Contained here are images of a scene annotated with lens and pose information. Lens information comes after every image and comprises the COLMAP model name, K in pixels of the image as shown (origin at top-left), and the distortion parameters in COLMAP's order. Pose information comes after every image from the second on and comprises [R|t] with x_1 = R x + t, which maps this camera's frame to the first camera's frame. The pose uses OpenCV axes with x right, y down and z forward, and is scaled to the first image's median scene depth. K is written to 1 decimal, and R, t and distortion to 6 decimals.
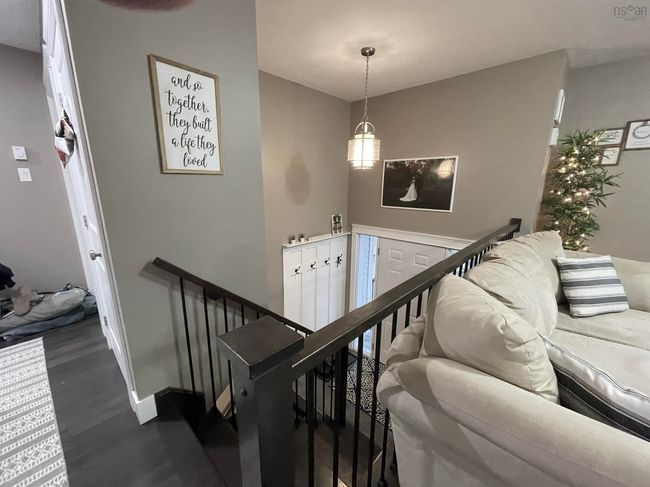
lens RADIAL K [[265.3, 0, 320.7], [0, 265.3, 246.7], [0, 0, 1]] dist [-0.001958, -0.000611]
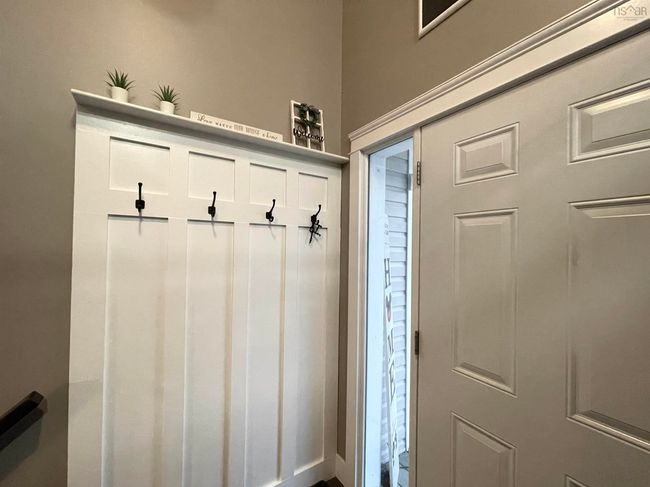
lens RADIAL K [[259.5, 0, 326.9], [0, 259.5, 243.5], [0, 0, 1]] dist [0.001040, 0.000269]
pose [[0.981573, 0.002127, -0.191076, 0.339940], [-0.048417, 0.970077, -0.237922, 0.357204], [0.184852, 0.242789, 0.952304, 1.420236]]
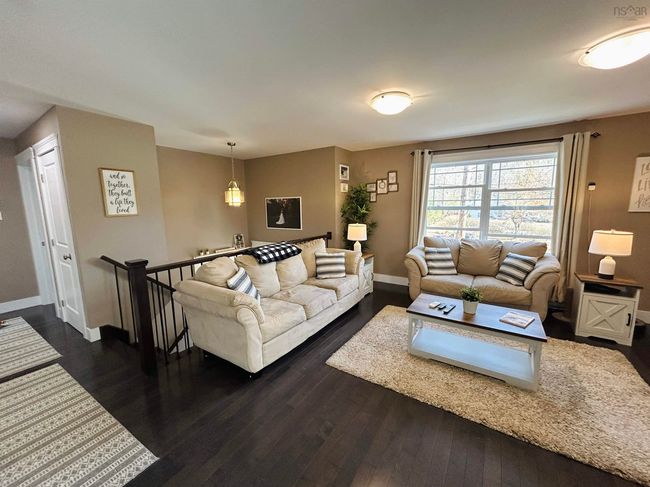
lens RADIAL K [[264.6, 0, 323.1], [0, 264.6, 246.1], [0, 0, 1]] dist [0.020168, -0.000050]
pose [[0.983993, -0.047900, 0.171647, 0.543326], [0.062239, 0.994918, -0.079150, 0.173948], [-0.166983, 0.088567, 0.981974, -1.013447]]
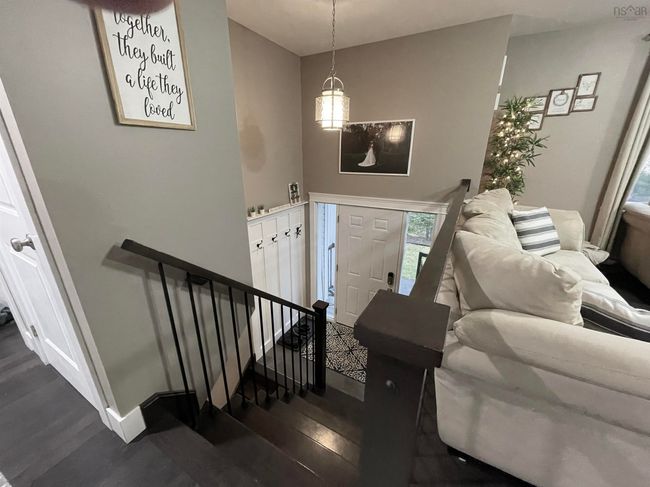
lens RADIAL K [[263.7, 0, 321.9], [0, 263.7, 246.9], [0, 0, 1]] dist [-0.001239, 0.000386]
pose [[0.966579, -0.092817, 0.238979, -0.182189], [0.066730, 0.991117, 0.115043, 0.008200], [-0.247534, -0.095251, 0.964186, 0.090481]]
